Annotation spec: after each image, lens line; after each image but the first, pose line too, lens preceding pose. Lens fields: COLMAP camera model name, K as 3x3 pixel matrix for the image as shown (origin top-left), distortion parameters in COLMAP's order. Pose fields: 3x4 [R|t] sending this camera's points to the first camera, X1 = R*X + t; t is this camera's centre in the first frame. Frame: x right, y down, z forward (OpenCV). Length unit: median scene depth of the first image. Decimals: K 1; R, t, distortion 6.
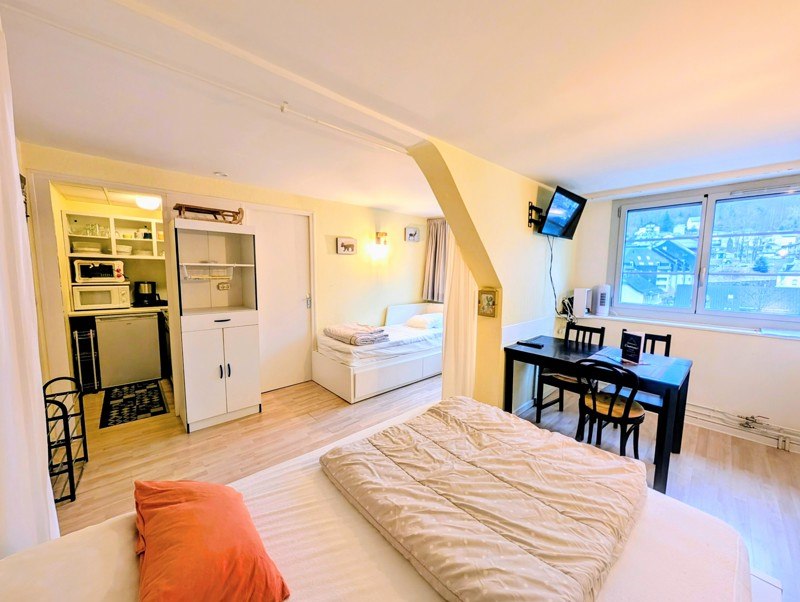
lens RADIAL K [[298.6, 0, 400.5], [0, 298.6, 300.6], [0, 0, 1]] dist [-0.002503, 0.000354]
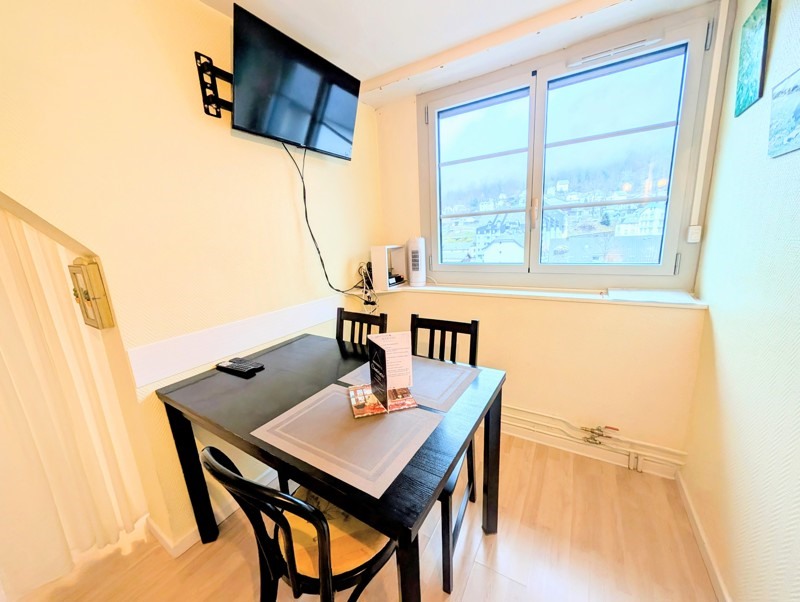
lens RADIAL K [[298.6, 0, 399.0], [0, 298.6, 299.5], [0, 0, 1]] dist [-0.002503, 0.000354]
pose [[0.957960, -0.112483, 0.263932, 0.480883], [0.085442, 0.990048, 0.111823, 0.004134], [-0.273884, -0.084572, 0.958037, 0.400476]]
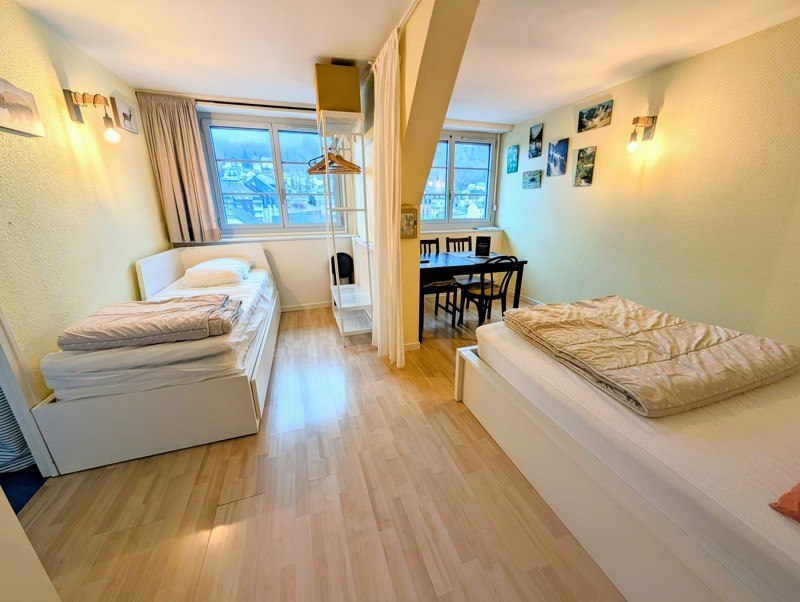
lens RADIAL K [[298.6, 0, 400.0], [0, 298.6, 301.5], [0, 0, 1]] dist [-0.002503, 0.000354]
pose [[0.403523, -0.292043, 0.867110, -0.462520], [0.102663, 0.956160, 0.274259, -0.012579], [-0.909192, -0.021650, 0.415815, 0.524207]]
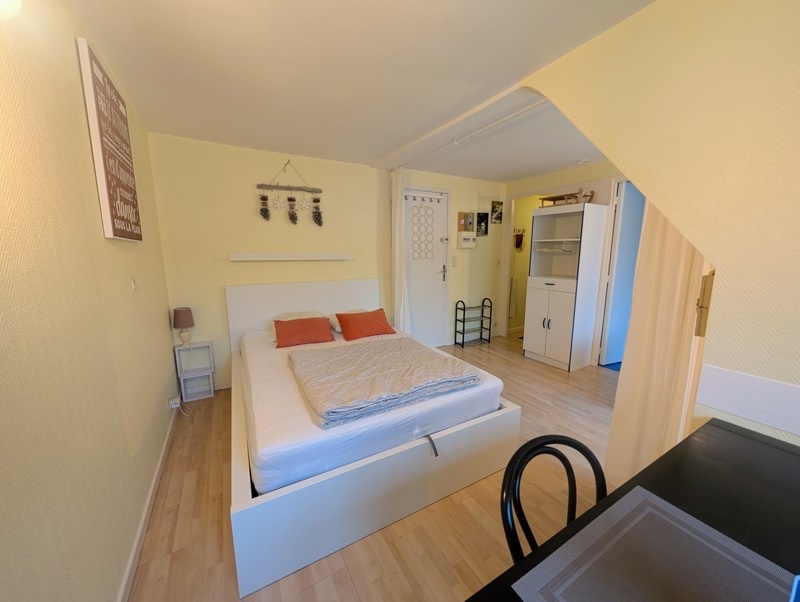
lens RADIAL K [[298.6, 0, 403.2], [0, 298.6, 302.3], [0, 0, 1]] dist [-0.002503, 0.000354]
pose [[-0.212057, 0.151750, -0.965403, 0.661480], [-0.097837, 0.979611, 0.175474, -0.017552], [0.972348, 0.131662, -0.192886, 0.540570]]
